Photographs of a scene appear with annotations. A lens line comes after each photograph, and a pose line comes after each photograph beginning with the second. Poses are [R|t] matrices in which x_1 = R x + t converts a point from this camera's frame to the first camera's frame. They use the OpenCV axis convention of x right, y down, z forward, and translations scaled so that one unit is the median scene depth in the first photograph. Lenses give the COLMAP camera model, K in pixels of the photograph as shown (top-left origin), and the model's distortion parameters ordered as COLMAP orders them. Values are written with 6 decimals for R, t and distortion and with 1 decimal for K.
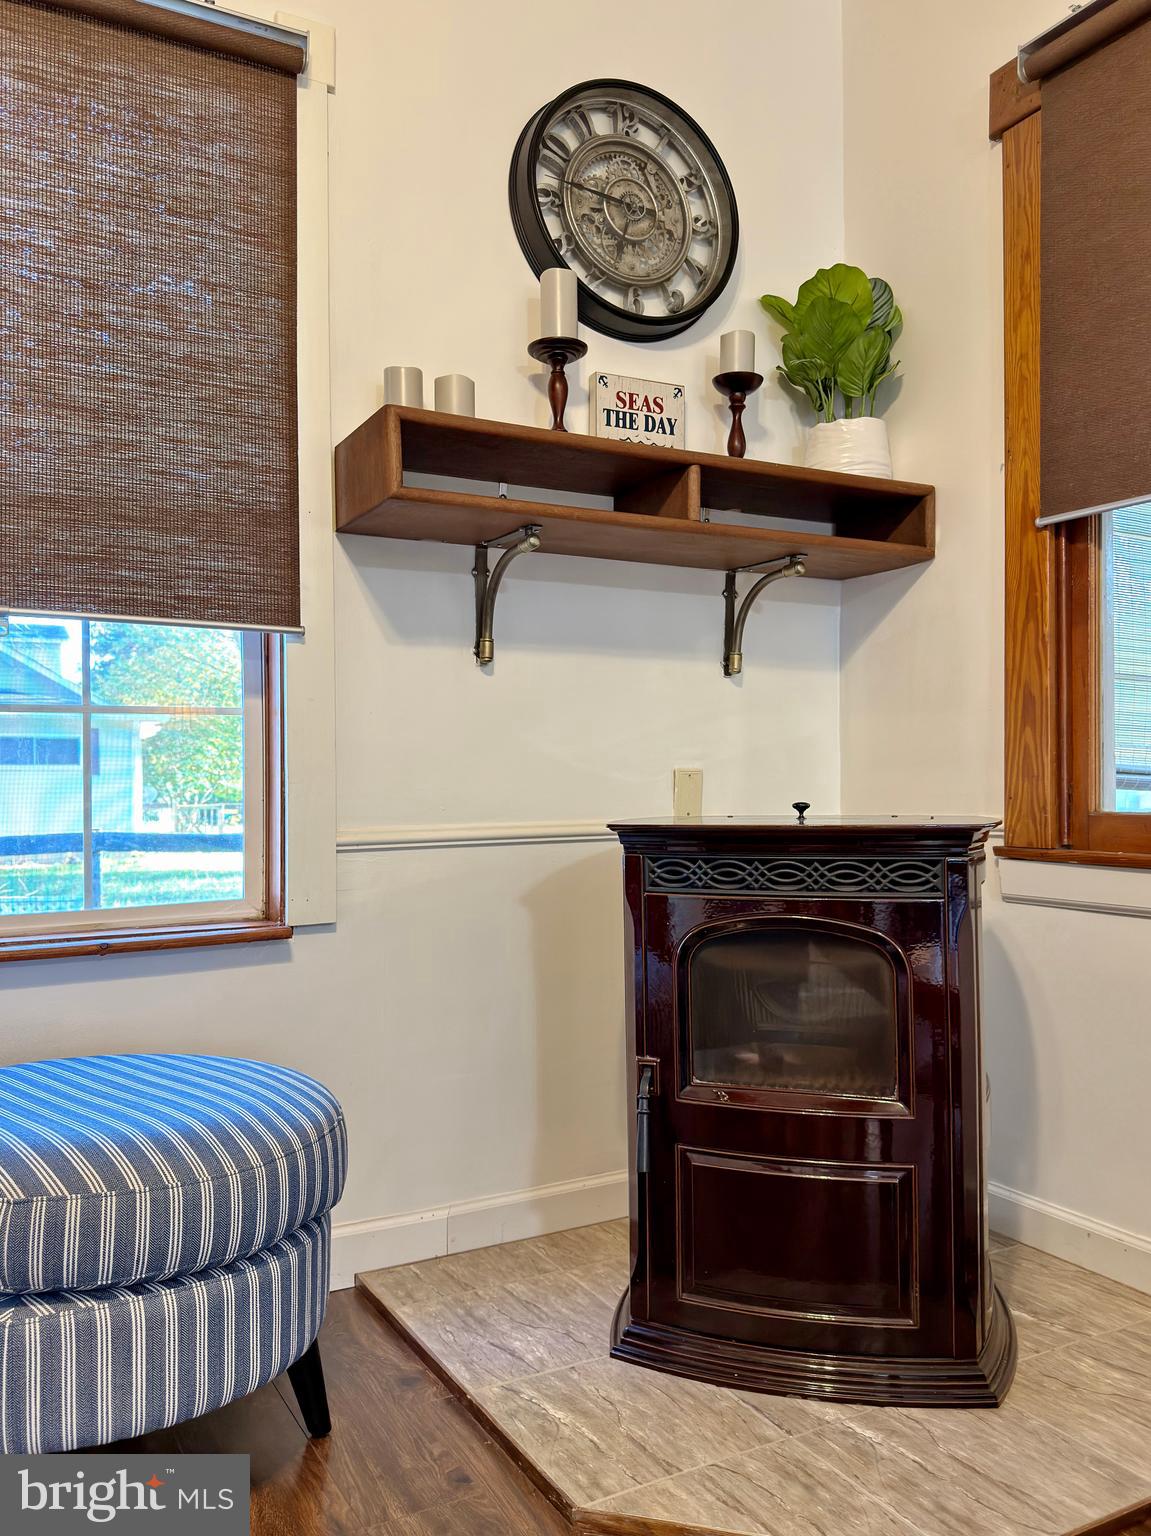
lens RADIAL K [[1150.6, 0, 575.5], [0, 1150.6, 768.0], [0, 0, 1]] dist [0.002894, -0.000405]
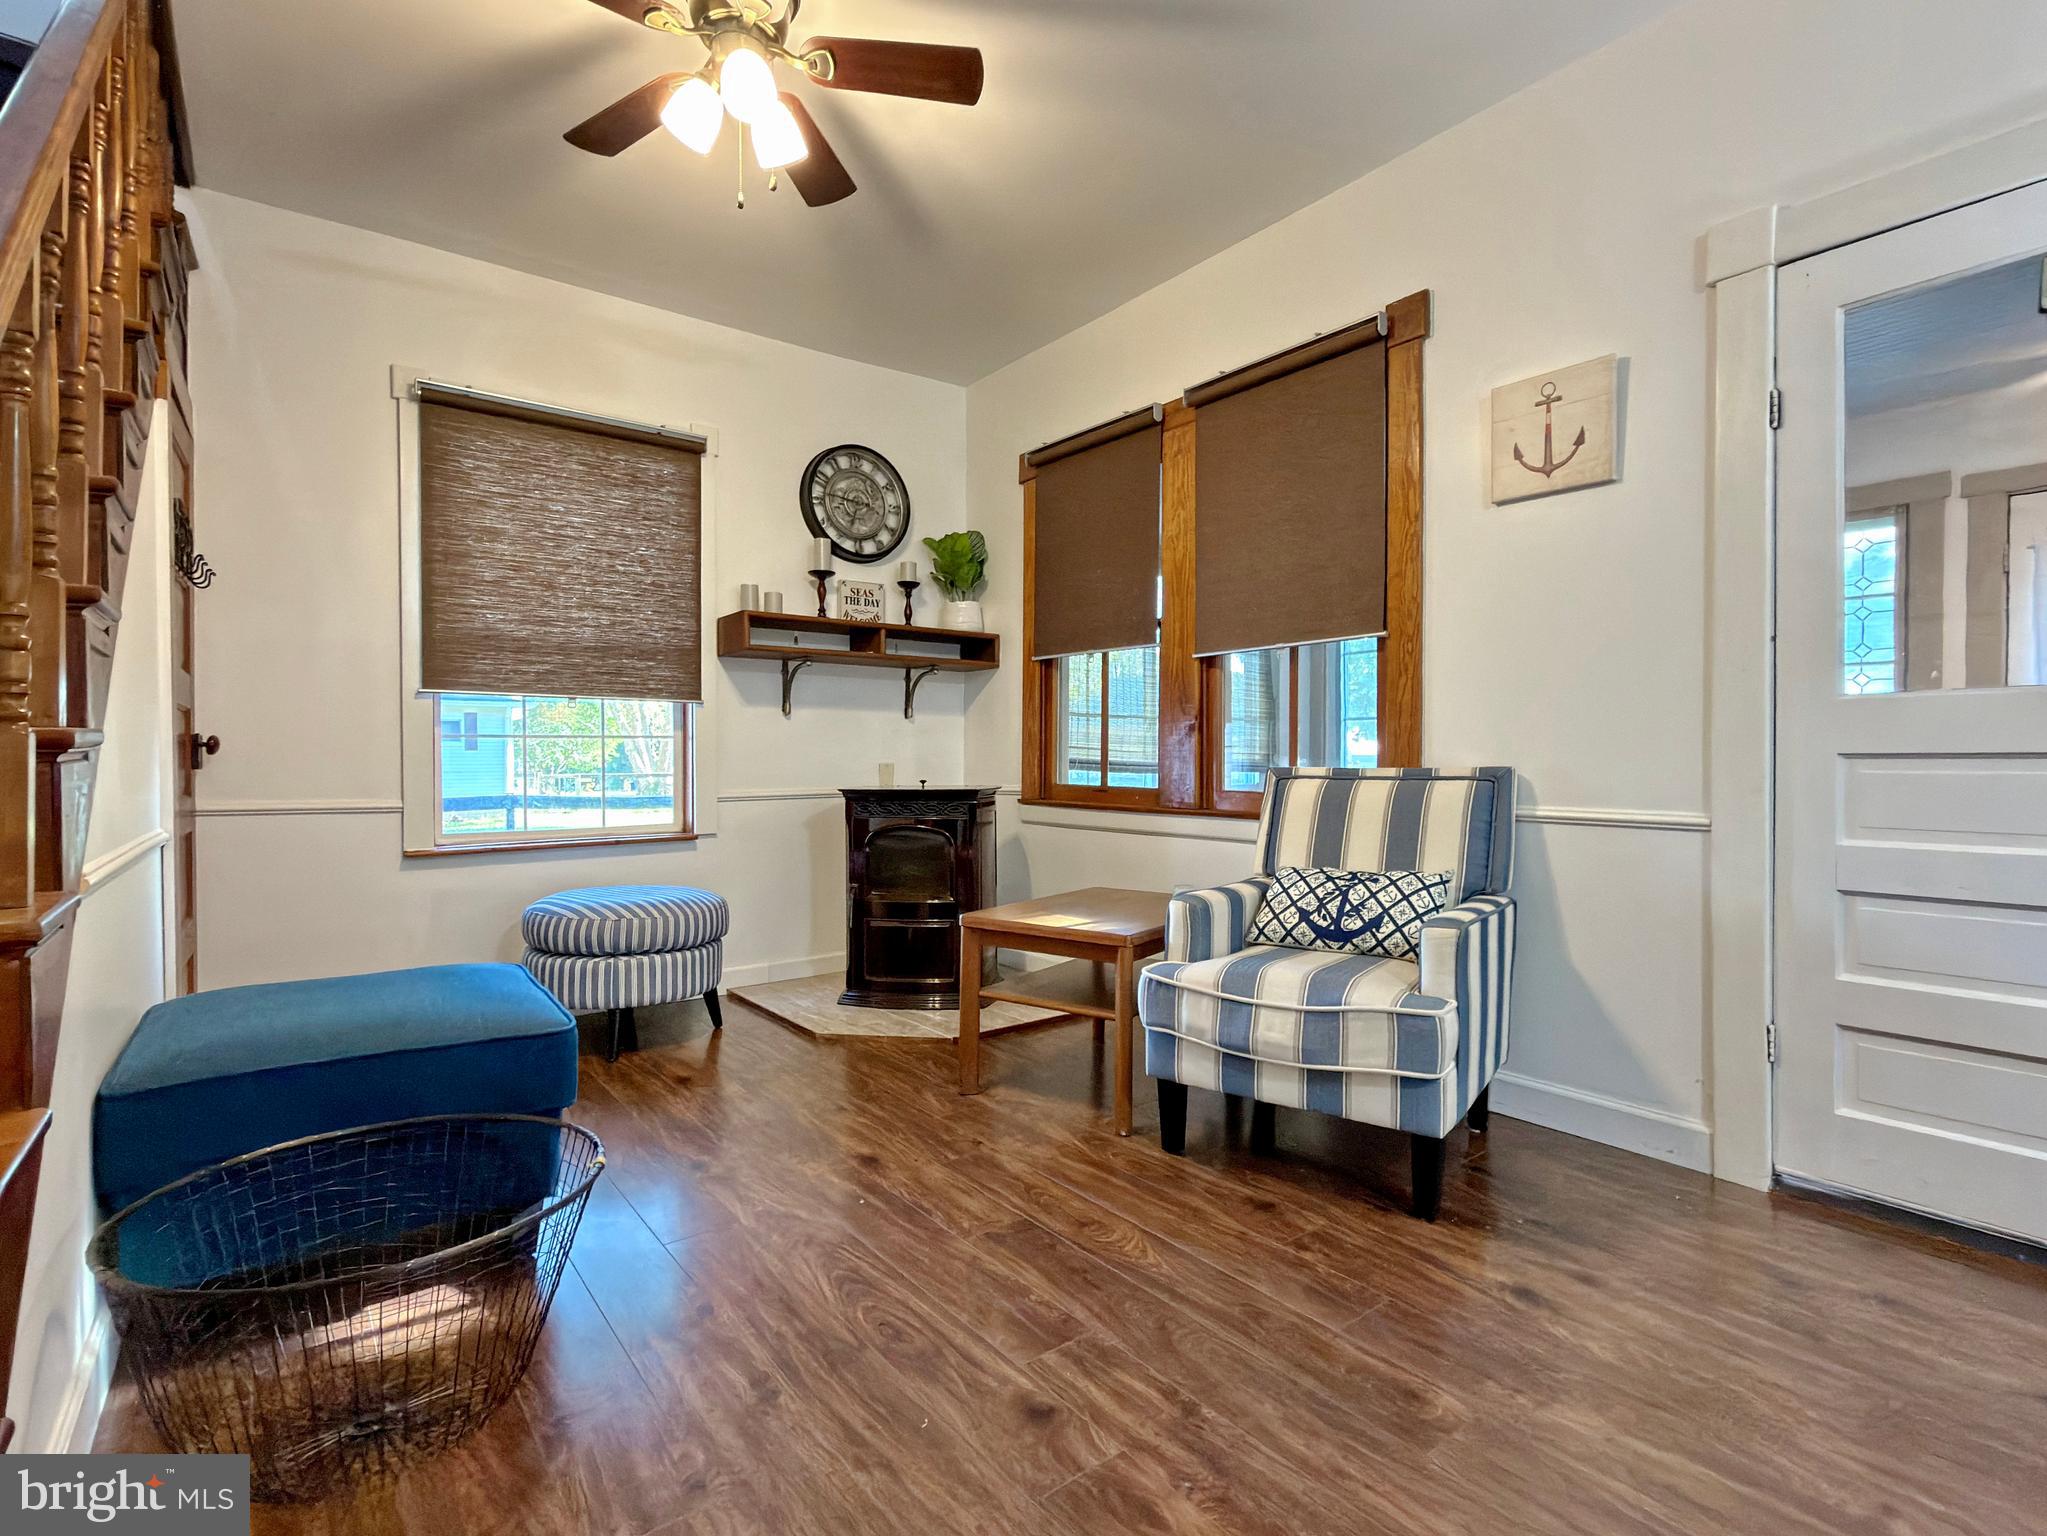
lens RADIAL K [[943.3, 0, 1023.5], [0, 943.3, 768.0], [0, 0, 1]] dist [-0.000079, -0.000023]
pose [[0.987513, 0.005215, 0.157453, 0.081807], [-0.009078, 0.999675, 0.023826, -0.037128], [-0.157278, -0.024957, 0.987239, -0.830805]]
